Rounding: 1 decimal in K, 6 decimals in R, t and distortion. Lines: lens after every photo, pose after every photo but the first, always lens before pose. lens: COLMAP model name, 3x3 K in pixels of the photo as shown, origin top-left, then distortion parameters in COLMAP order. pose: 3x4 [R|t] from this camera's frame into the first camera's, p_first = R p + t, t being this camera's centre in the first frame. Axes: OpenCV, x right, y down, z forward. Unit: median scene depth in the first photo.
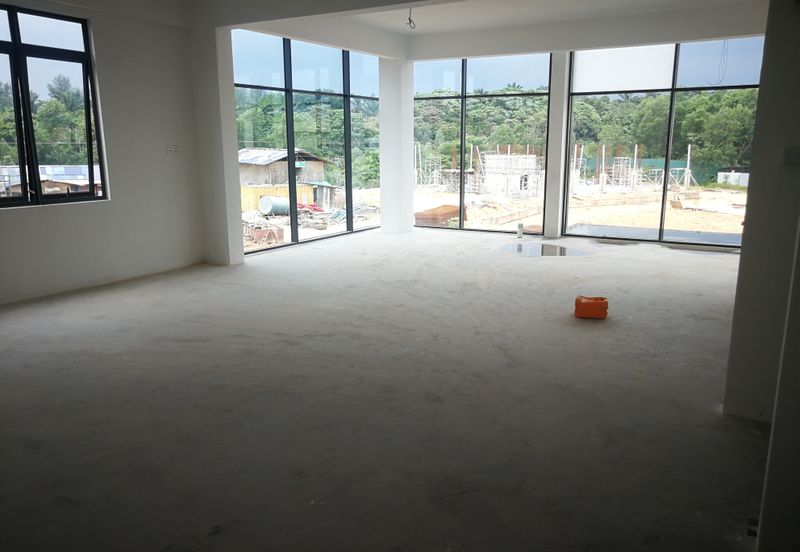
lens RADIAL K [[620.3, 0, 400.0], [0, 620.3, 276.0], [0, 0, 1]] dist [-0.004820, 0.000204]
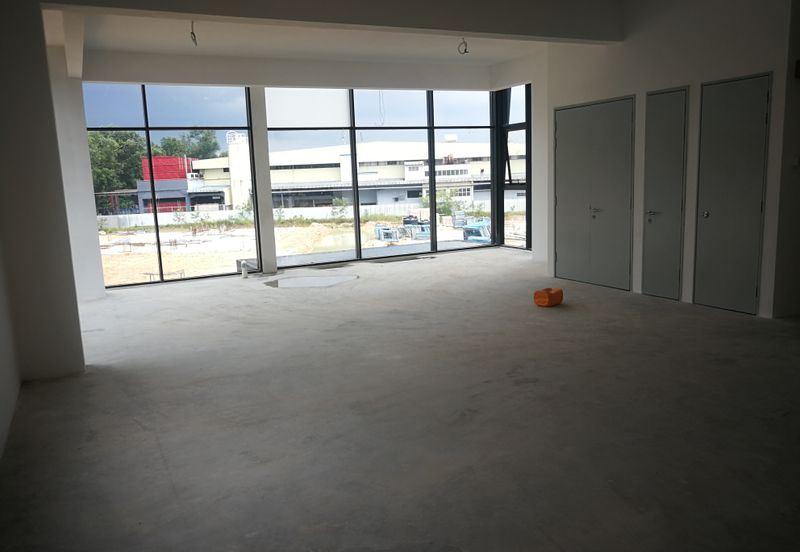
lens RADIAL K [[646.3, 0, 400.0], [0, 646.3, 276.0], [0, 0, 1]] dist [-0.009800, 0.040247]
pose [[0.546808, -0.156312, 0.822537, -0.920138], [0.207410, 0.977086, 0.047799, -0.119022], [-0.811161, 0.144465, 0.566699, 0.480237]]
